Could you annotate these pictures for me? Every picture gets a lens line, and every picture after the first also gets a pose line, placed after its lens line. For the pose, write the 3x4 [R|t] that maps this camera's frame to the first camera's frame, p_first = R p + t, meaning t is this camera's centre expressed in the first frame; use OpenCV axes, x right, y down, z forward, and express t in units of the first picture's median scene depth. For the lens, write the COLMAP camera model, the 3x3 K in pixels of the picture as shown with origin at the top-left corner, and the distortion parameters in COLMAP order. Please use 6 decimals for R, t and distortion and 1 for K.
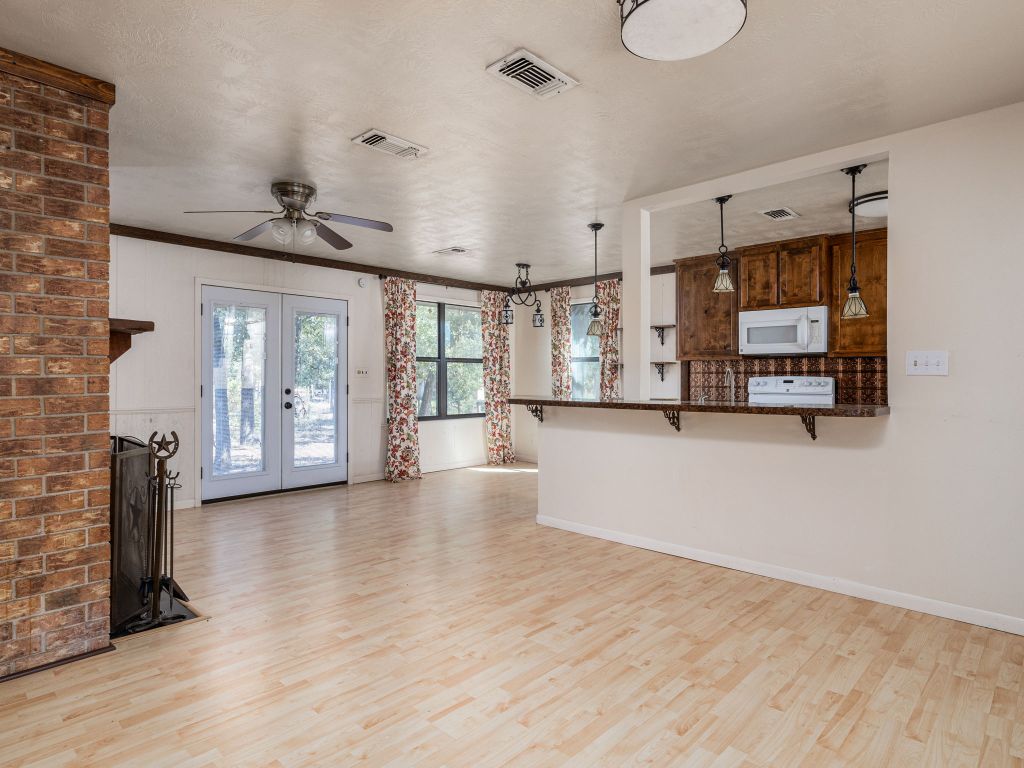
lens RADIAL K [[580.8, 0, 512.0], [0, 580.8, 384.0], [0, 0, 1]] dist [-0.001510, -0.000588]
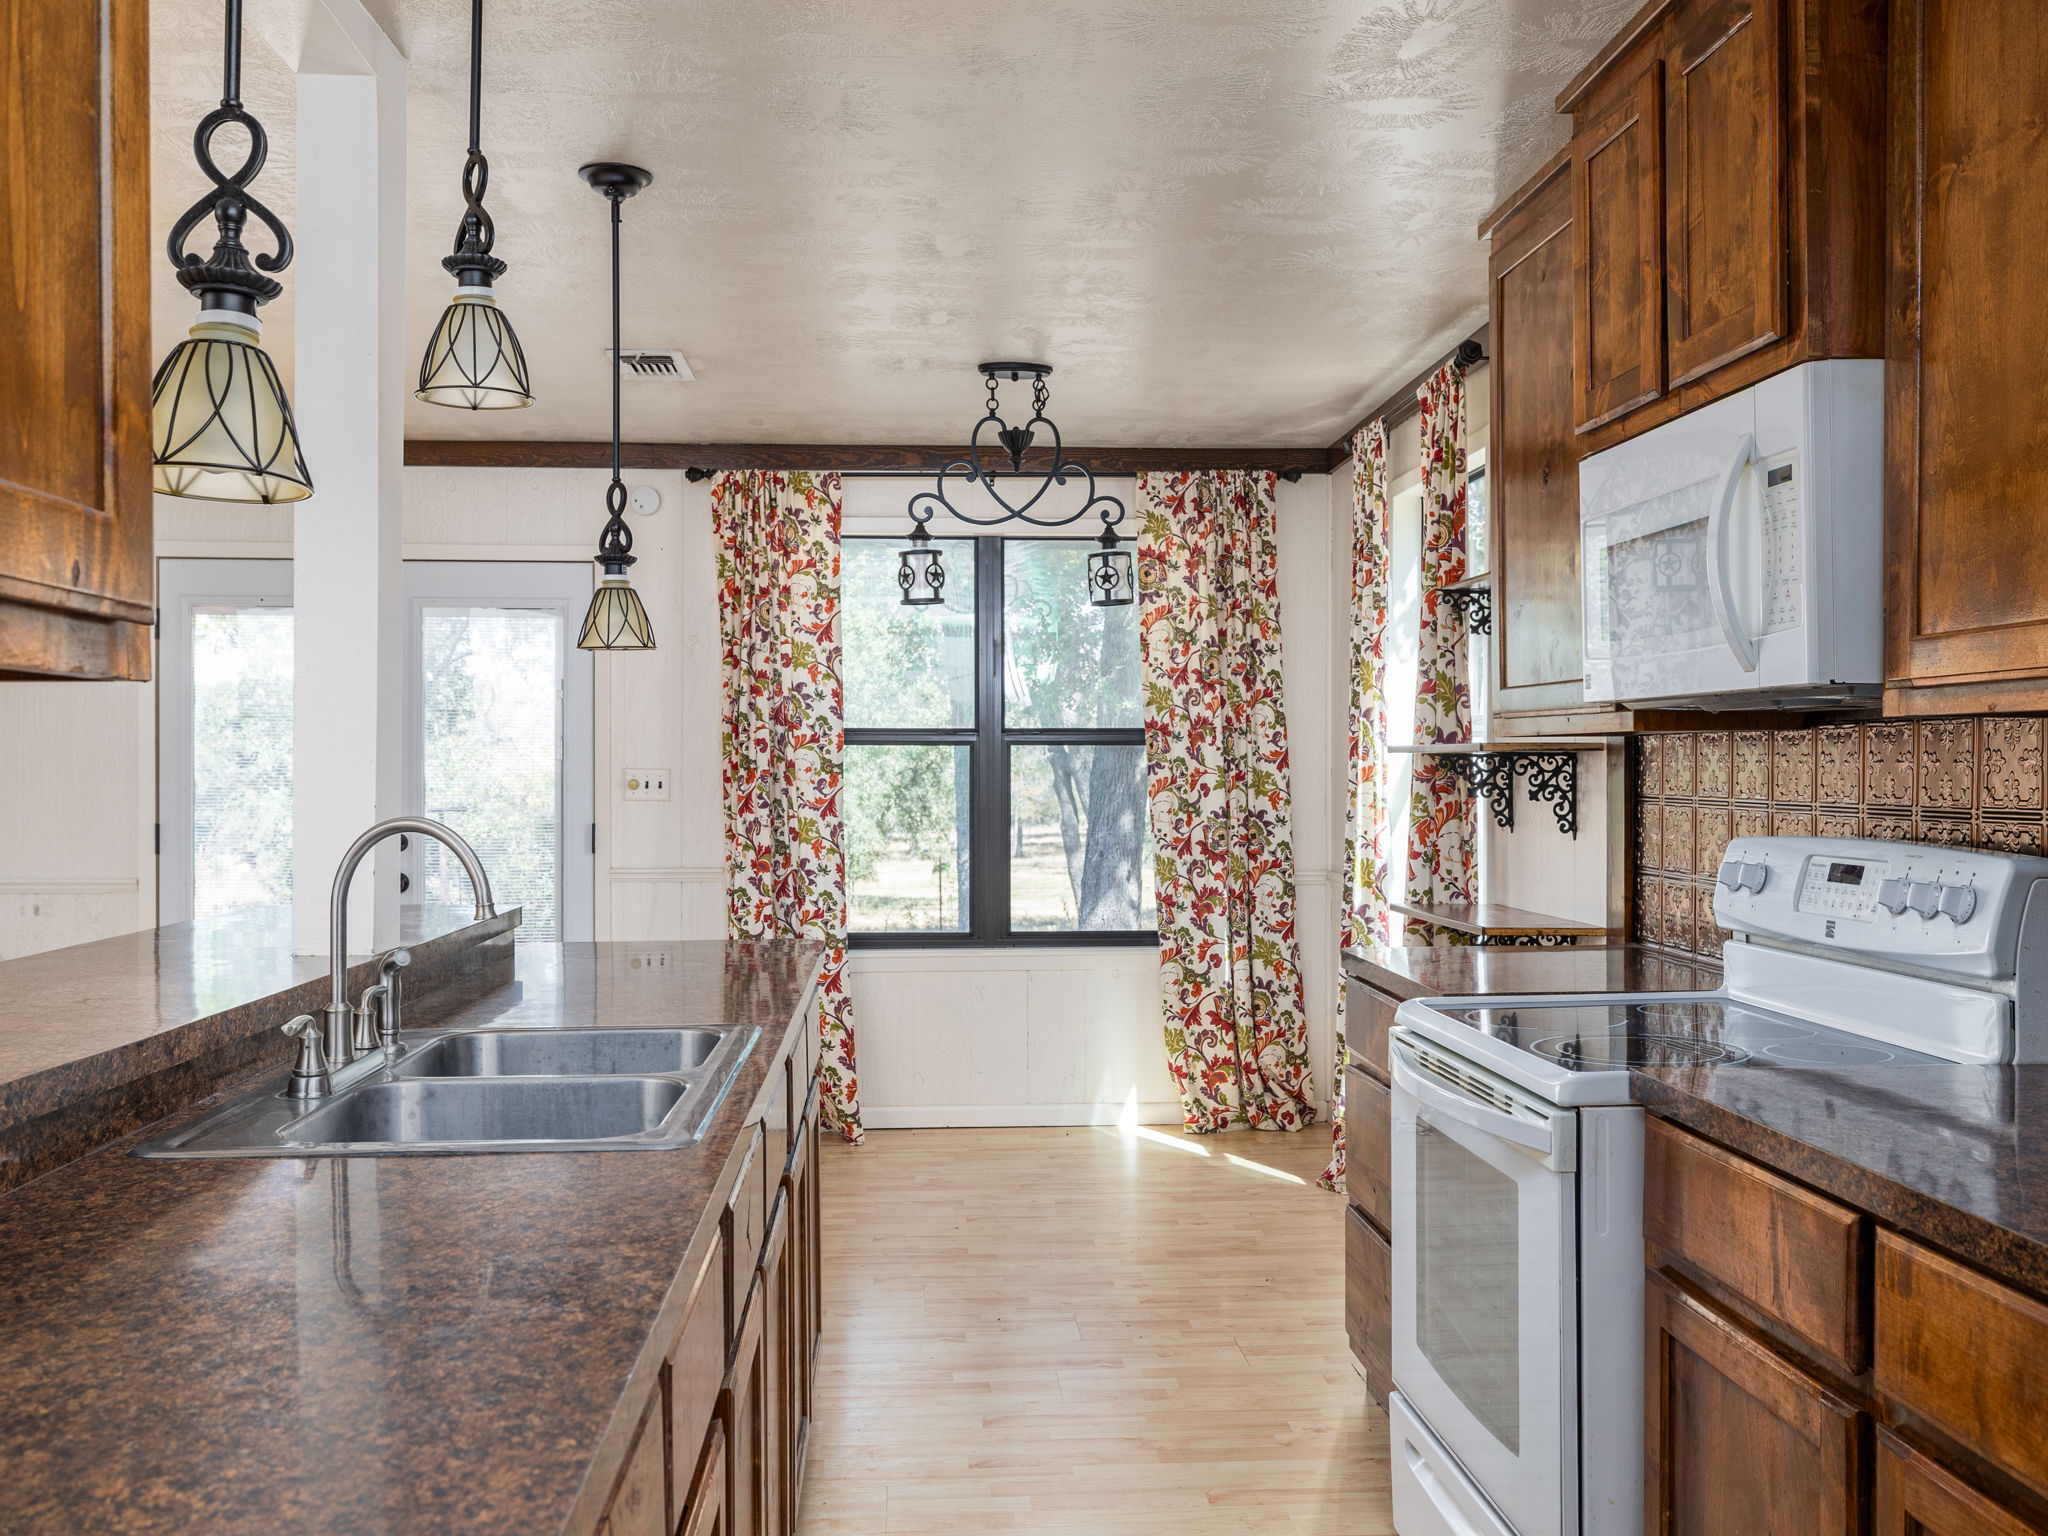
lens RADIAL K [[1755.3, 0, 1024.0], [0, 1755.3, 768.0], [0, 0, 1]] dist [-0.004893, -0.003602]
pose [[0.744250, -0.000932, -0.667901, 0.499986], [-0.005123, 0.999962, -0.007104, -0.022028], [0.667882, 0.008709, 0.744216, 0.402905]]
